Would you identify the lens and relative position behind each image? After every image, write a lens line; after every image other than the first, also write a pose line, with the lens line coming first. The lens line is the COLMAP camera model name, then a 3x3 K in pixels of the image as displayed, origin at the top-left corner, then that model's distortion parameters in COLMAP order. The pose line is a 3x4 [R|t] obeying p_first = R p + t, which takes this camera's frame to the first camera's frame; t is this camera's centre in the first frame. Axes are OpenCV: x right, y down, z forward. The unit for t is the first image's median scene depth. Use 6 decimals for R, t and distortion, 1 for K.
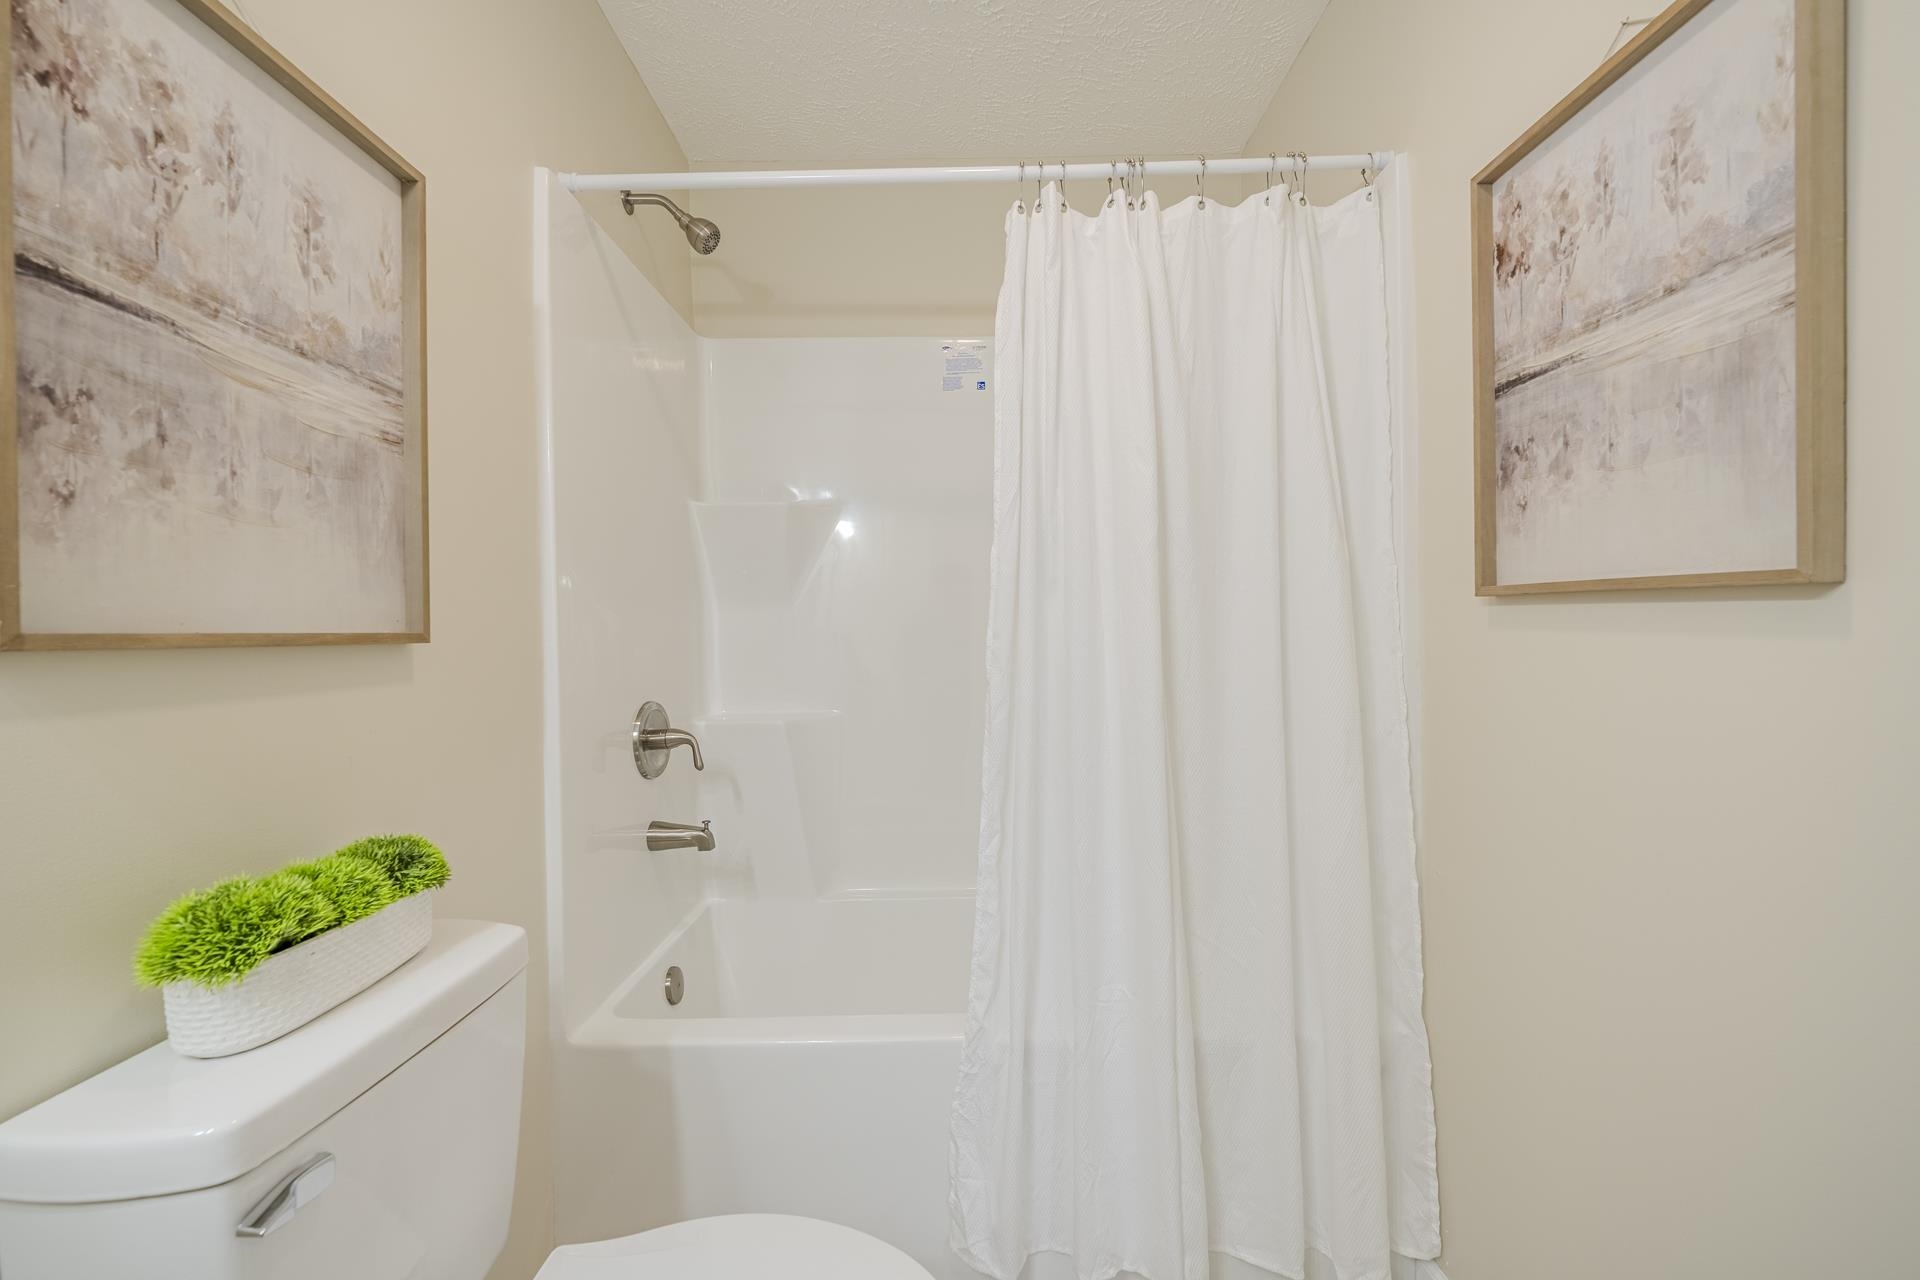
lens RADIAL K [[763.6, 0, 972.3], [0, 763.6, 644.4], [0, 0, 1]] dist [-0.006278, 0.000809]
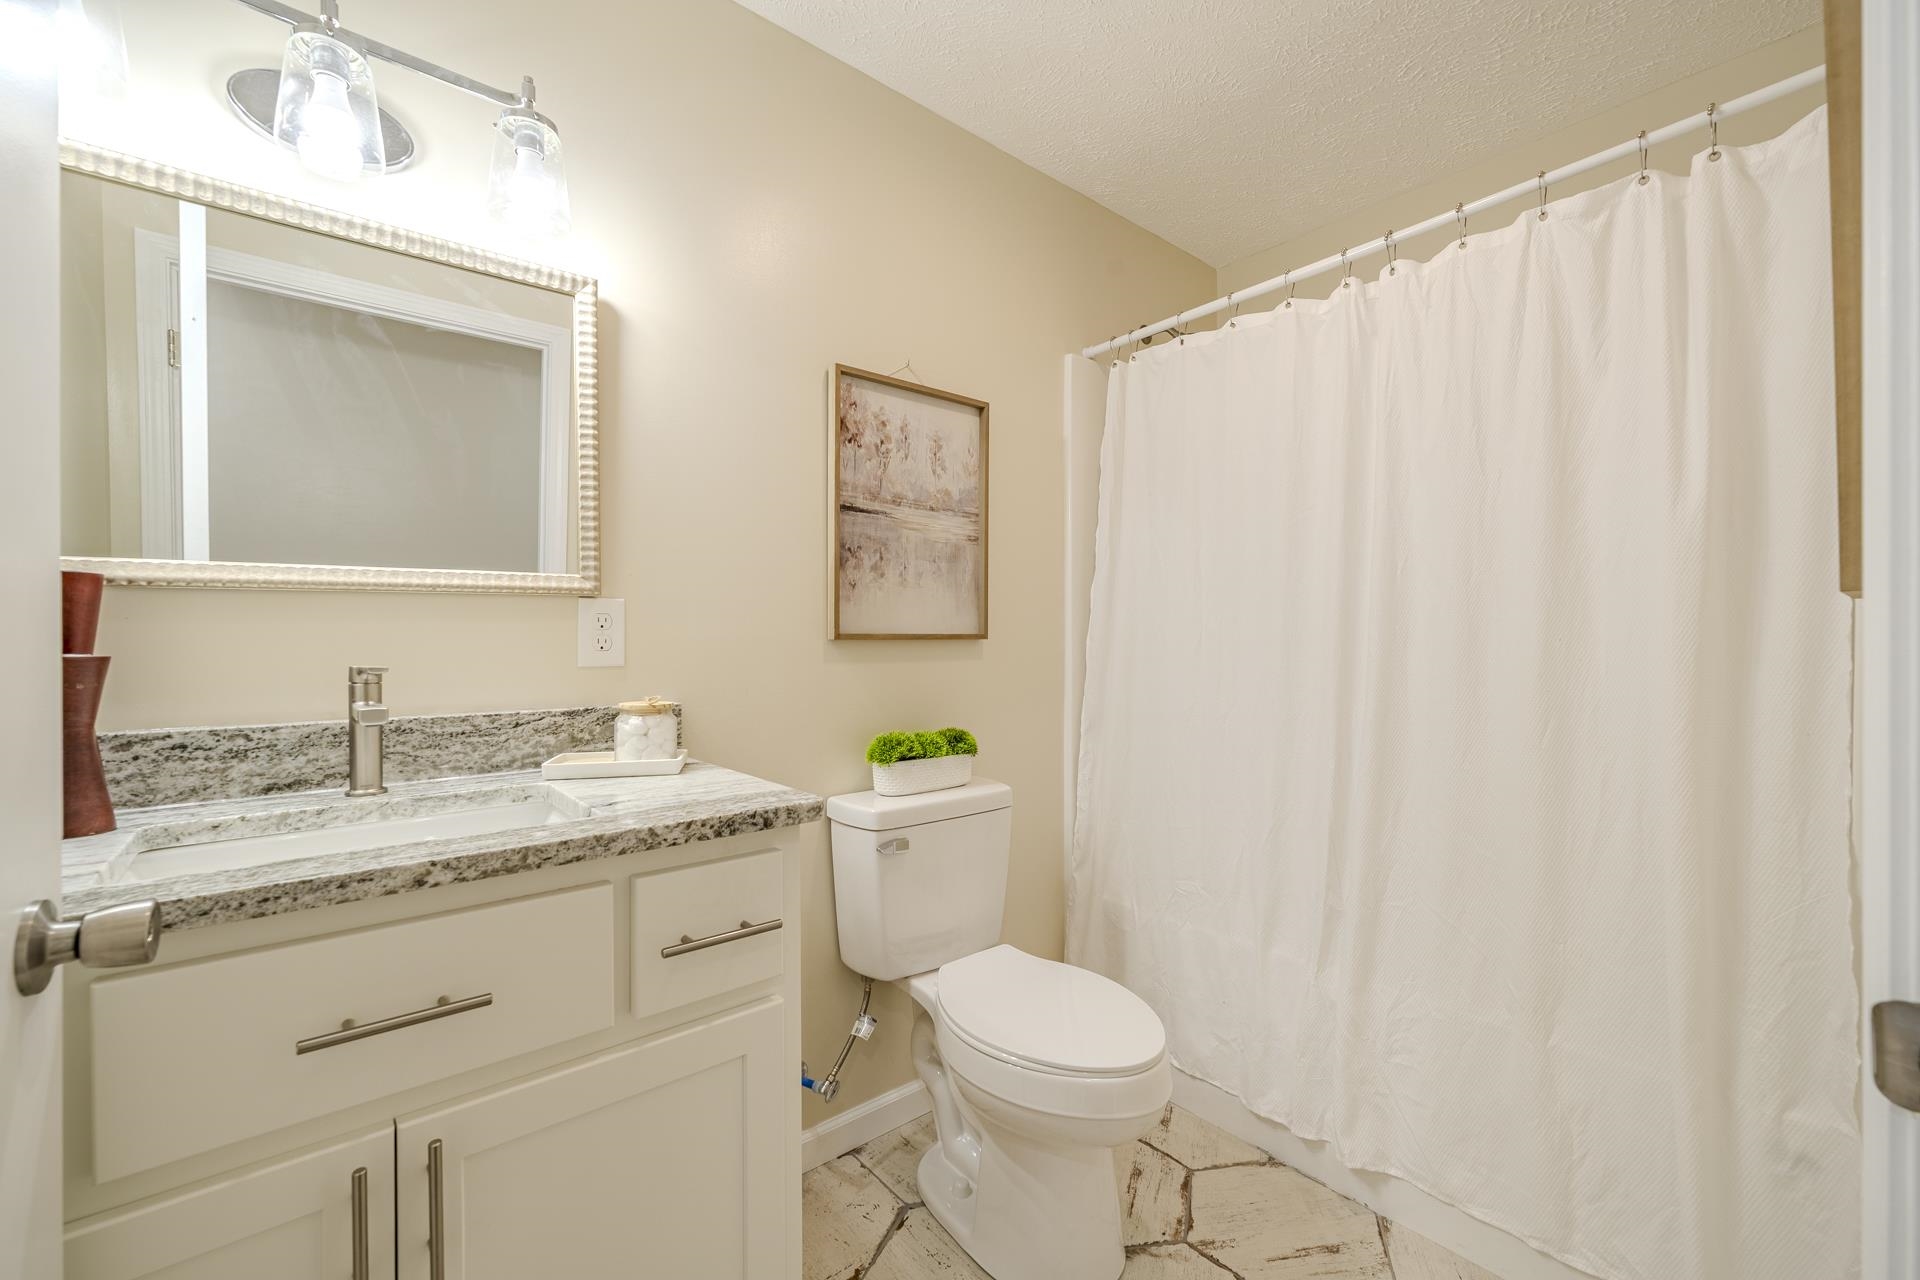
lens RADIAL K [[763.6, 0, 965.7], [0, 763.6, 638.4], [0, 0, 1]] dist [-0.006278, 0.000809]
pose [[0.627311, -0.002950, -0.778764, 1.072076], [-0.010528, 0.999869, -0.012268, 0.028630], [0.778698, 0.015894, 0.627198, -0.382192]]
